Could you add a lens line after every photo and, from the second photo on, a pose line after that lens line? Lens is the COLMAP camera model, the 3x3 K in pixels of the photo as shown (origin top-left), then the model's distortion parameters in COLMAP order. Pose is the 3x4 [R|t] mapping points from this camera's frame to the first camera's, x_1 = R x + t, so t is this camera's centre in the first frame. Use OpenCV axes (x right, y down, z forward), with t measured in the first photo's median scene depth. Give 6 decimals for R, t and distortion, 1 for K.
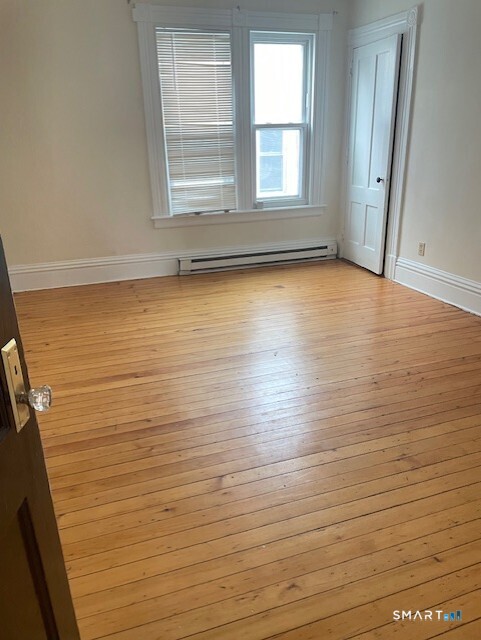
lens RADIAL K [[484.2, 0, 237.6], [0, 484.2, 321.5], [0, 0, 1]] dist [0.074091, -0.105788]
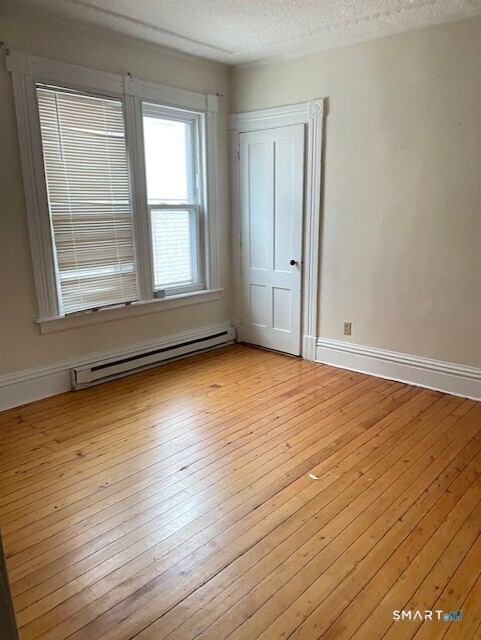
lens RADIAL K [[483.0, 0, 246.9], [0, 483.0, 326.9], [0, 0, 1]] dist [0.069912, -0.100568]
pose [[0.867312, -0.099678, 0.487683, -0.260830], [0.160353, 0.983465, -0.084165, -0.090351], [-0.471230, 0.151198, 0.868954, 0.204906]]
